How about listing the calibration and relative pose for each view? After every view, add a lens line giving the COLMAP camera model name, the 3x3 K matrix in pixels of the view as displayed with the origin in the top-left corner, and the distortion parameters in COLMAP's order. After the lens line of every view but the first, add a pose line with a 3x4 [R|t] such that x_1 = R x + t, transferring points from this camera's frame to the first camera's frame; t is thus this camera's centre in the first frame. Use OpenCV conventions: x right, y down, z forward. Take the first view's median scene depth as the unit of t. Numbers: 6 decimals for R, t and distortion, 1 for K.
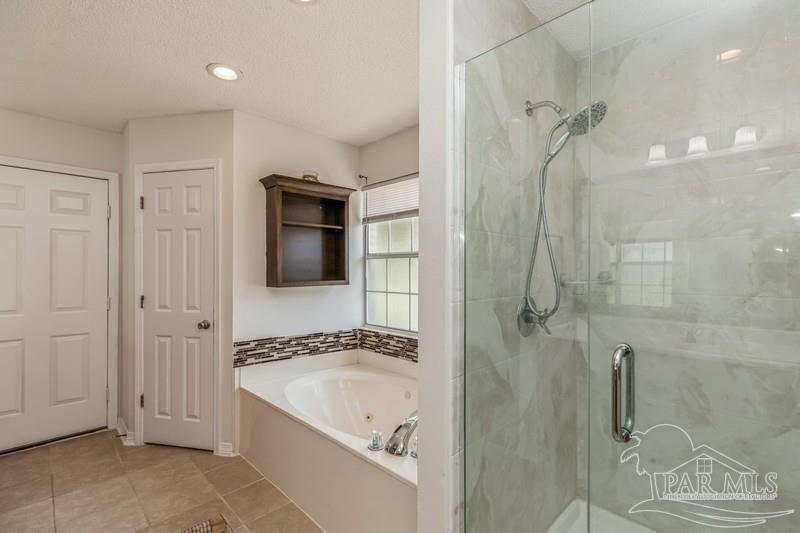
lens RADIAL K [[359.6, 0, 402.4], [0, 359.6, 267.8], [0, 0, 1]] dist [0.006851, -0.000730]
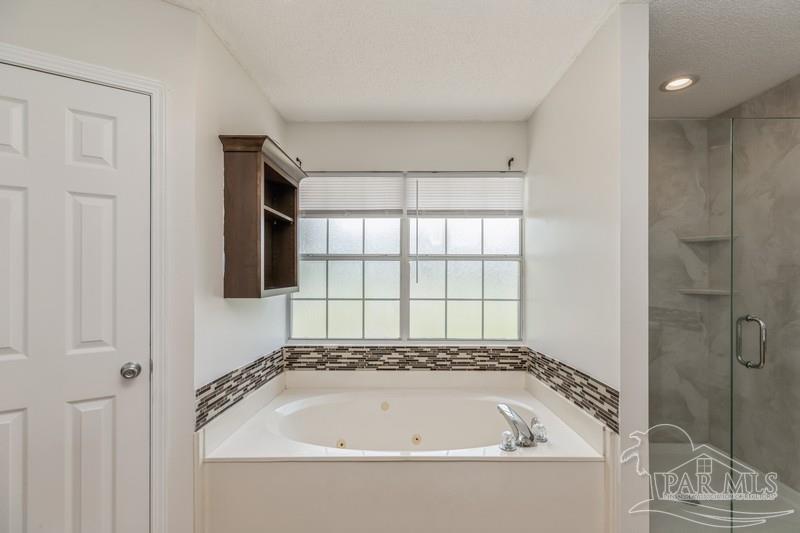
lens RADIAL K [[359.6, 0, 403.9], [0, 359.6, 271.3], [0, 0, 1]] dist [0.006851, -0.000730]
pose [[0.709472, 0.009820, 0.704666, -0.569459], [-0.011055, 0.999935, -0.002805, 0.001079], [-0.704647, -0.005800, 0.709534, 0.271387]]
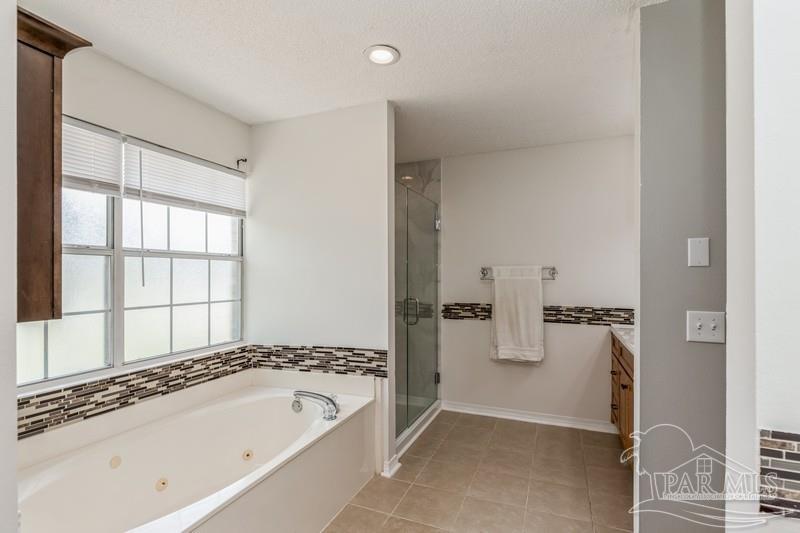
lens RADIAL K [[384.0, 0, 398.1], [0, 384.0, 273.5], [0, 0, 1]] dist [-0.001674, 0.001403]
pose [[-0.386152, 0.004655, 0.922423, -0.776161], [-0.005463, 0.999958, -0.007333, 0.005707], [-0.922419, -0.007870, -0.386111, 0.727885]]
